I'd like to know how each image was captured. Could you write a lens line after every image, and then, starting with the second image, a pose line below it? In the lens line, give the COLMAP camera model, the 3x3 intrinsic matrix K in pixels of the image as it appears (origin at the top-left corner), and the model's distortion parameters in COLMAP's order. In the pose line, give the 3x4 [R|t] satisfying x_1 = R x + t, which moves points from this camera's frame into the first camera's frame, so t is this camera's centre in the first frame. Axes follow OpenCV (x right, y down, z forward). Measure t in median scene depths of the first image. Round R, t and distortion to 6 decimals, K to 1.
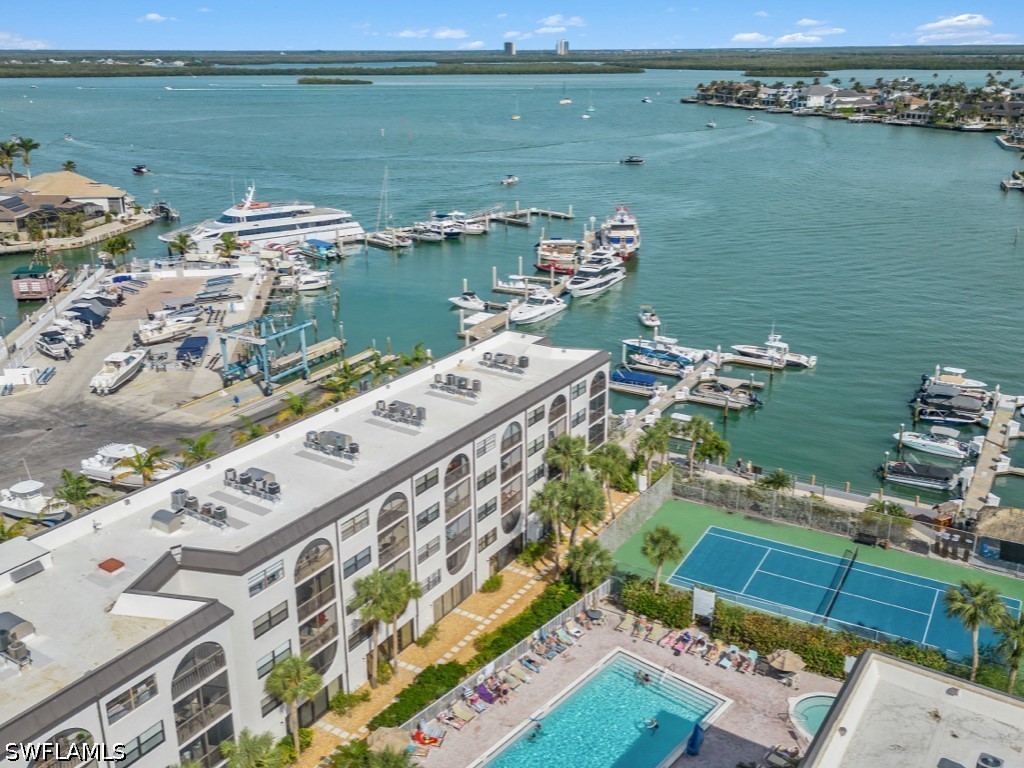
lens RADIAL K [[956.1, 0, 512.0], [0, 956.1, 384.0], [0, 0, 1]] dist [0.106744, -0.121444]
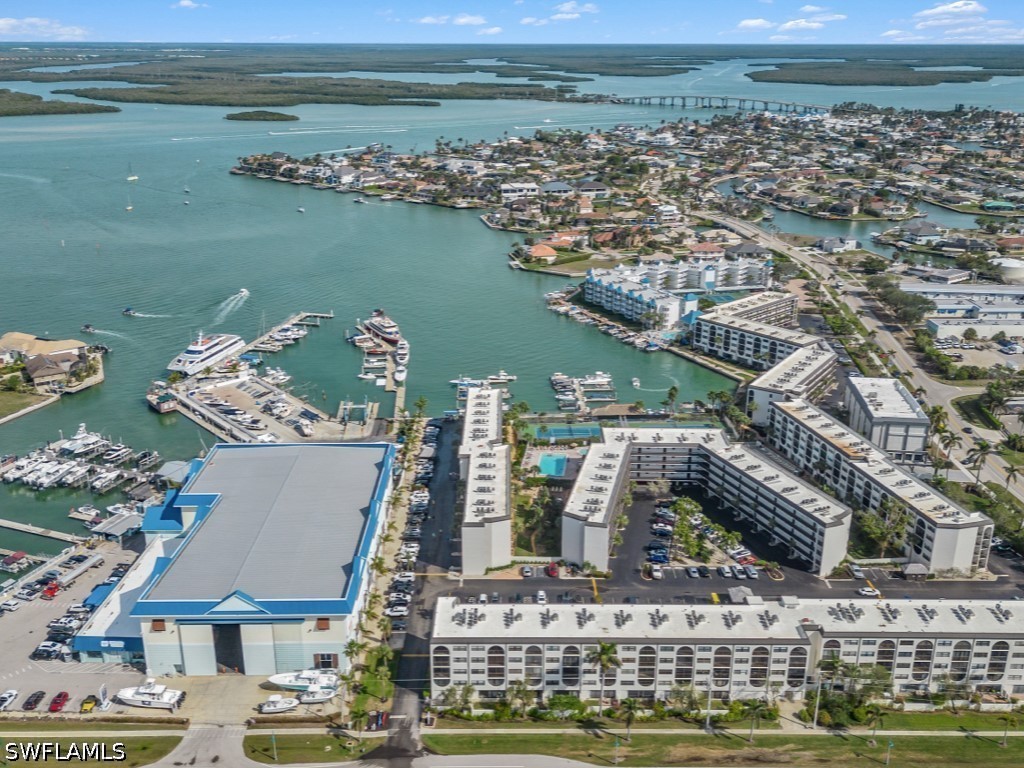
lens RADIAL K [[956.1, 0, 512.0], [0, 956.1, 384.0], [0, 0, 1]] dist [0.106744, -0.121444]
pose [[0.843682, -0.178141, 0.506426, -1.169938], [0.174256, 0.983134, 0.055526, -0.168111], [-0.507776, 0.041401, 0.860494, -1.486565]]
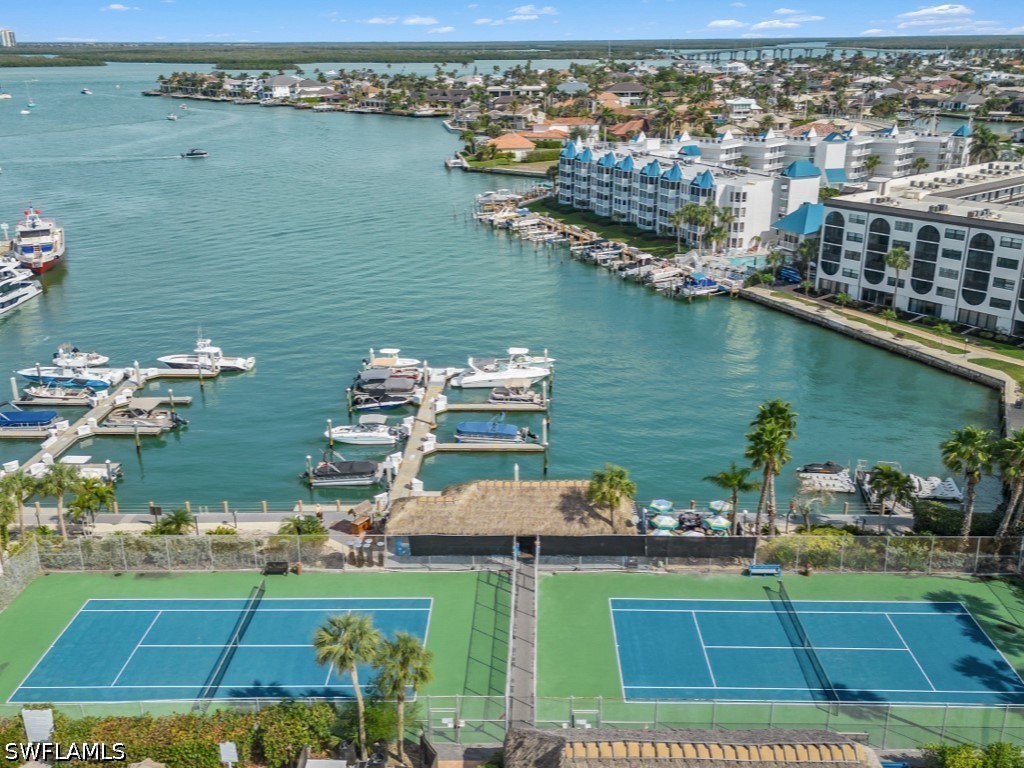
lens RADIAL K [[956.1, 0, 512.0], [0, 956.1, 384.0], [0, 0, 1]] dist [0.106744, -0.121444]
pose [[0.877844, -0.165719, 0.449363, 0.118629], [0.163488, 0.985560, 0.044081, -0.003432], [-0.450179, 0.034769, 0.892261, 0.081388]]
